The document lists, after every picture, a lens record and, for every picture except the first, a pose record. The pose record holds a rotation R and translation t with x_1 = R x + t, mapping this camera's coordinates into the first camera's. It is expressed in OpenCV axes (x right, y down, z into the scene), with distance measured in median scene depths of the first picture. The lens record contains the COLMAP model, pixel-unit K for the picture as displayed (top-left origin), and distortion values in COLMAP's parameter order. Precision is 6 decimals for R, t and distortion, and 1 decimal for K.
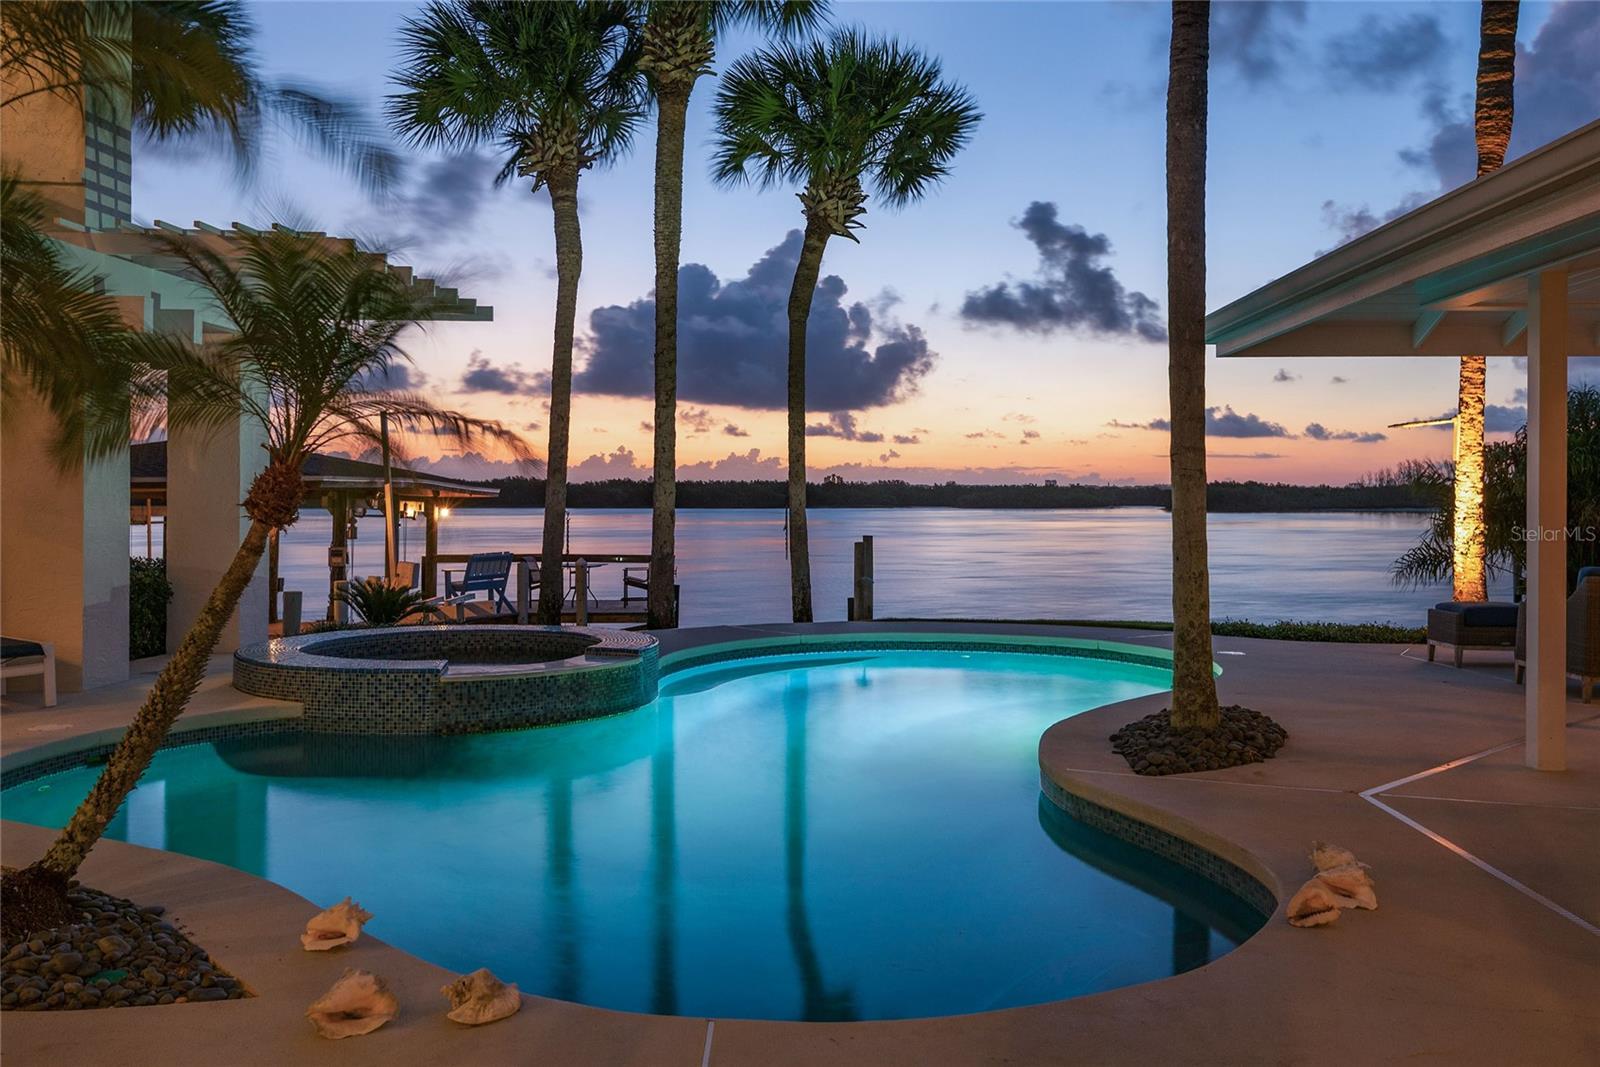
lens RADIAL K [[1404.3, 0, 801.4], [0, 1404.3, 517.9], [0, 0, 1]] dist [0.024736, 0.000285]
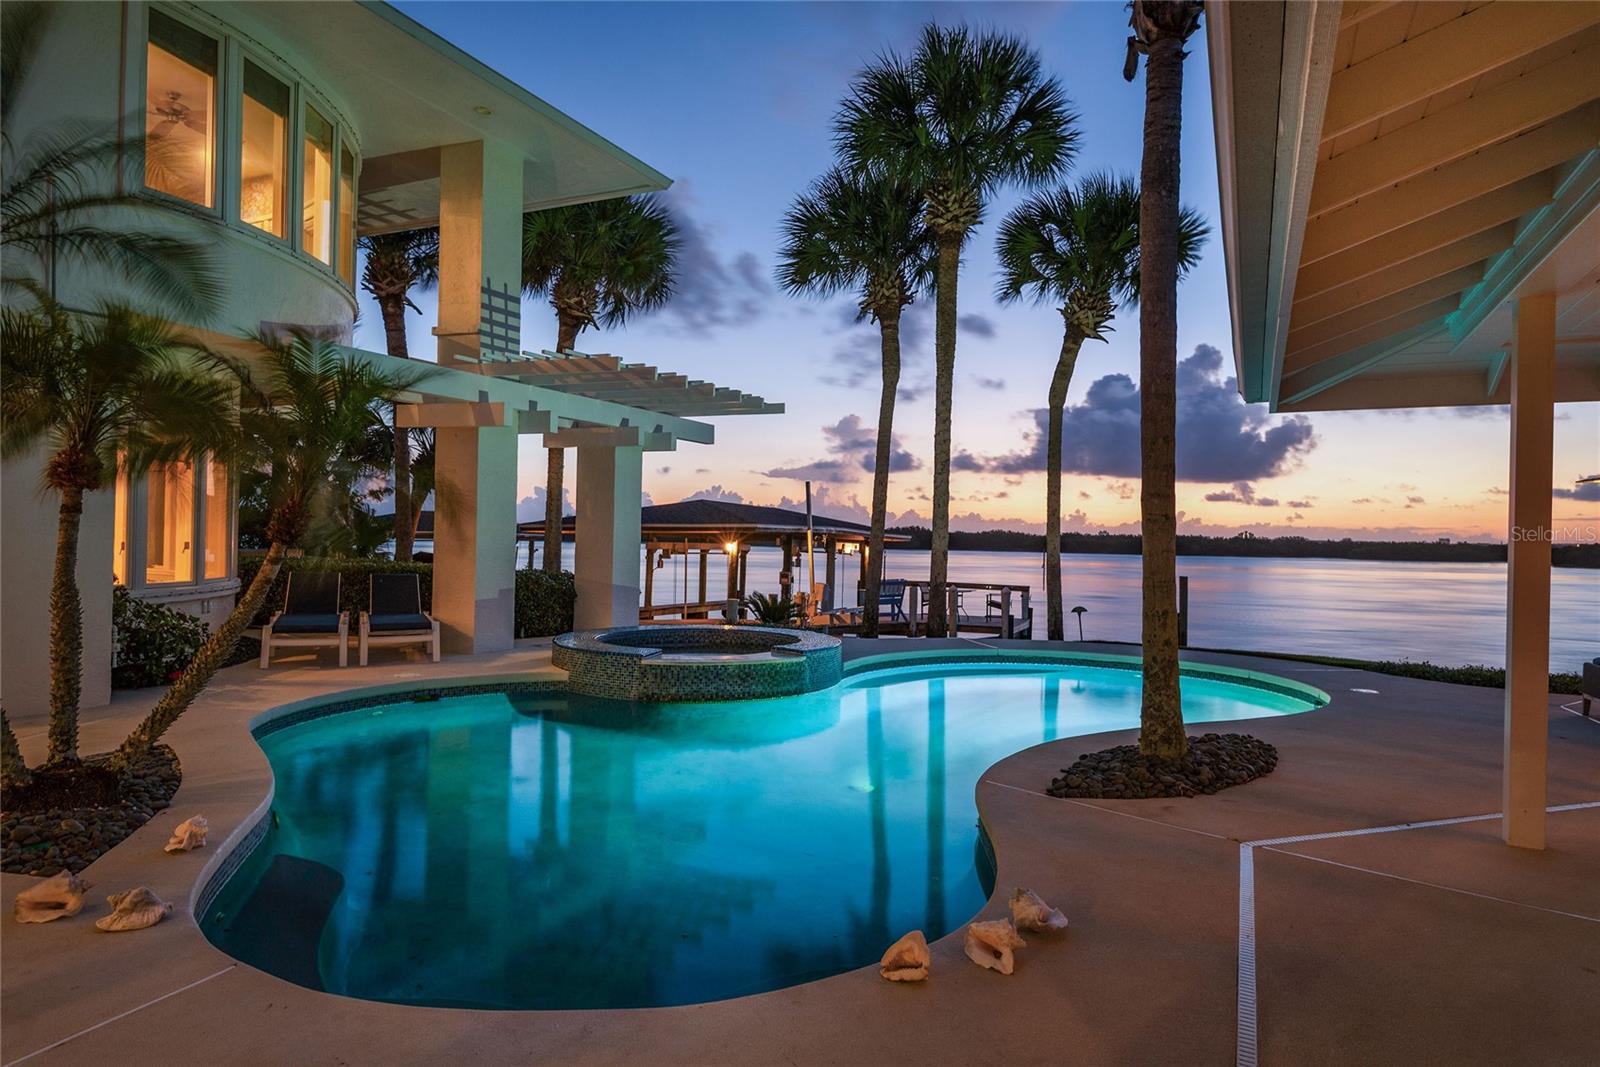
lens RADIAL K [[953.7, 0, 804.7], [0, 953.7, 547.3], [0, 0, 1]] dist [0.021194, -0.003889]
pose [[0.907786, 0.019864, -0.418964, 0.161104], [-0.024885, 0.999669, -0.006523, 0.000899], [0.418695, 0.016348, 0.907980, 0.108308]]
